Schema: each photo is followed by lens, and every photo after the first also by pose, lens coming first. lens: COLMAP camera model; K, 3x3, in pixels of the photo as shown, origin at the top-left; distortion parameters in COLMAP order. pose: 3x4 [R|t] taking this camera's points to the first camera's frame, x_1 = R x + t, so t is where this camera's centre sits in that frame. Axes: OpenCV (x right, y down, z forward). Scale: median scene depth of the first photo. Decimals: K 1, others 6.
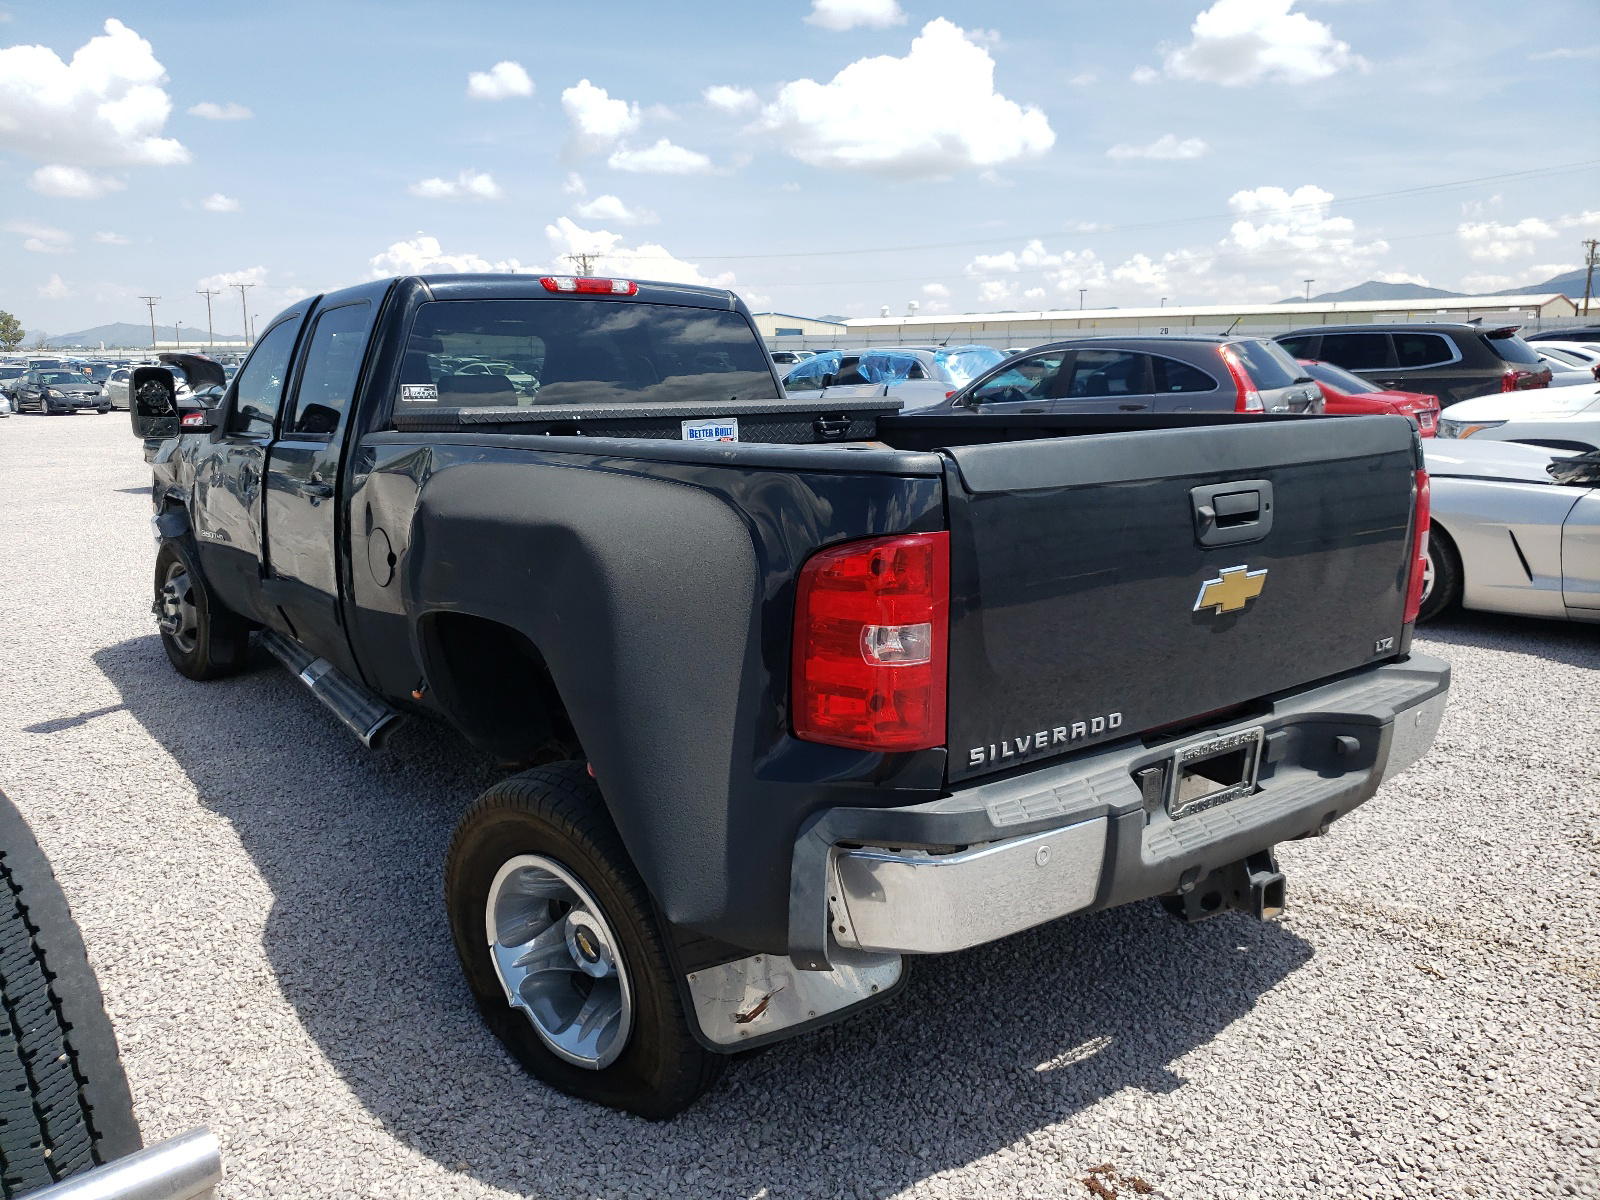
lens RADIAL K [[1201.9, 0, 804.3], [0, 1201.9, 609.6], [0, 0, 1]] dist [0.014920, 0.006536]
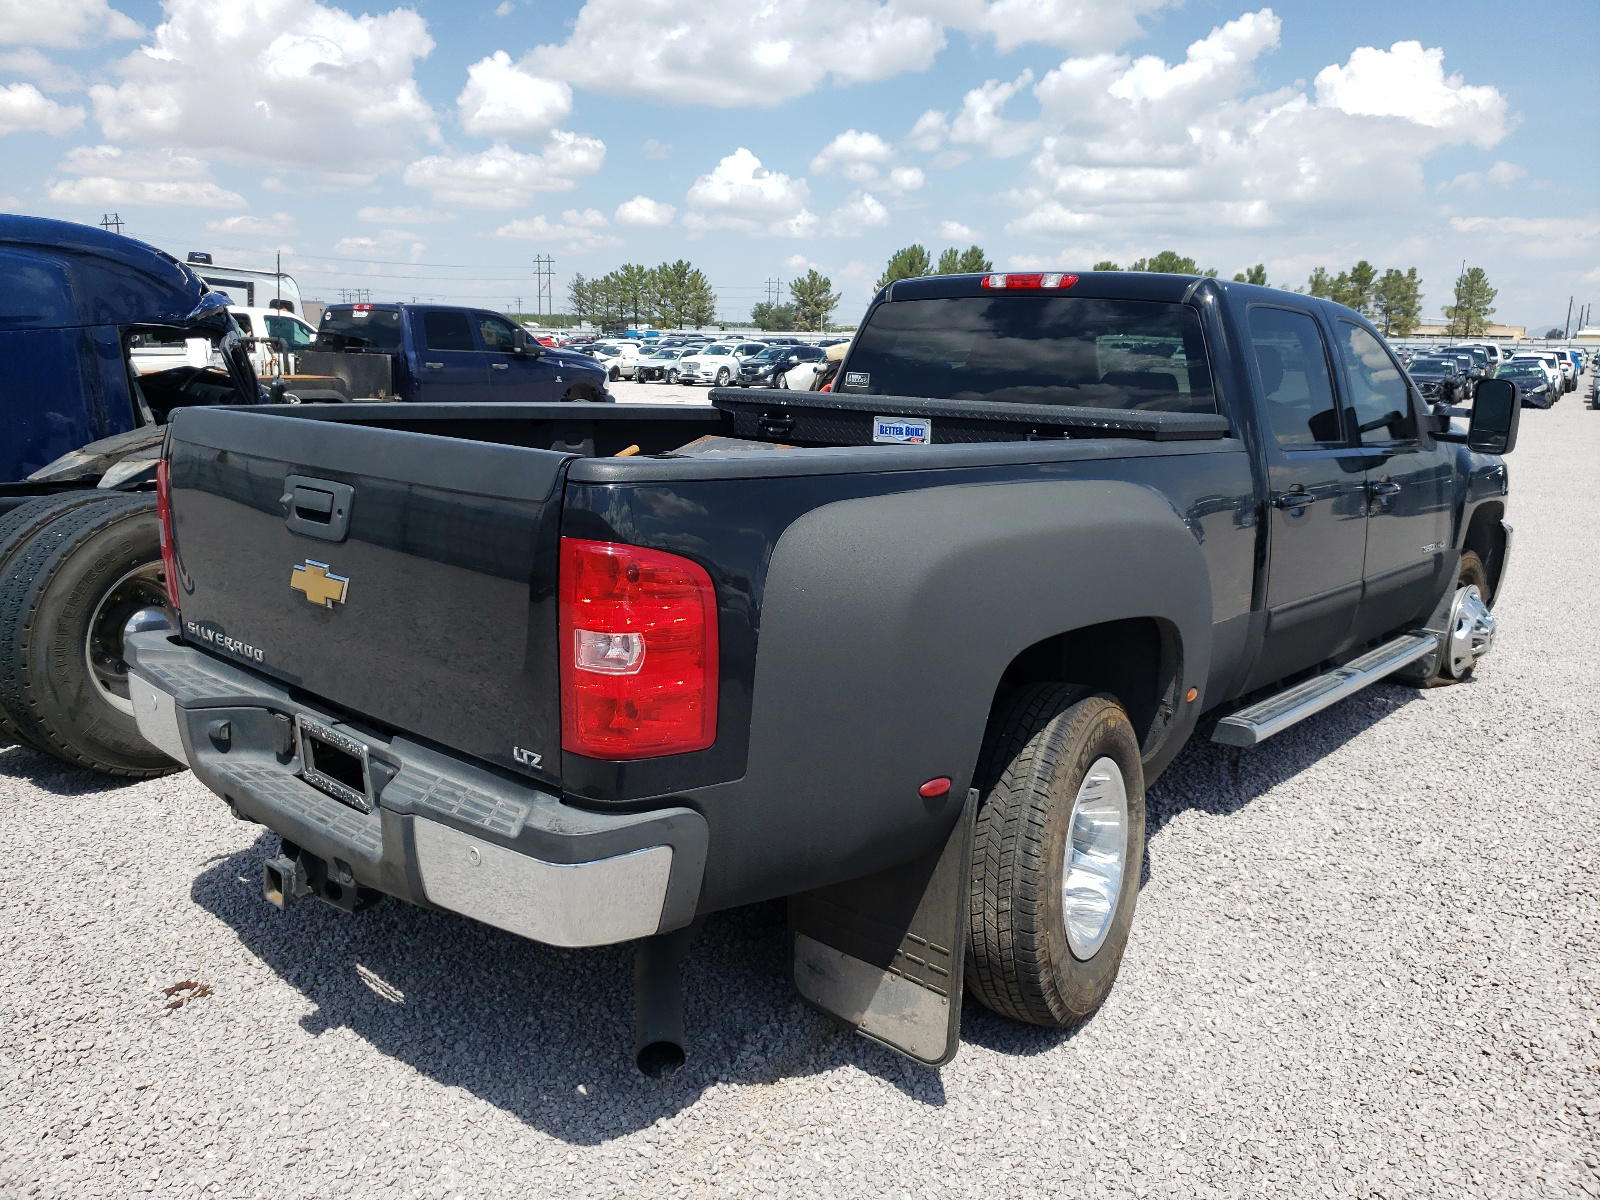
lens RADIAL K [[1201.9, 0, 803.0], [0, 1201.9, 590.5], [0, 0, 1]] dist [0.014920, 0.006536]
pose [[0.218819, 0.212346, -0.952380, 1.241772], [-0.220624, 0.961524, 0.163694, -0.235437], [0.950496, 0.174299, 0.257248, 0.988620]]
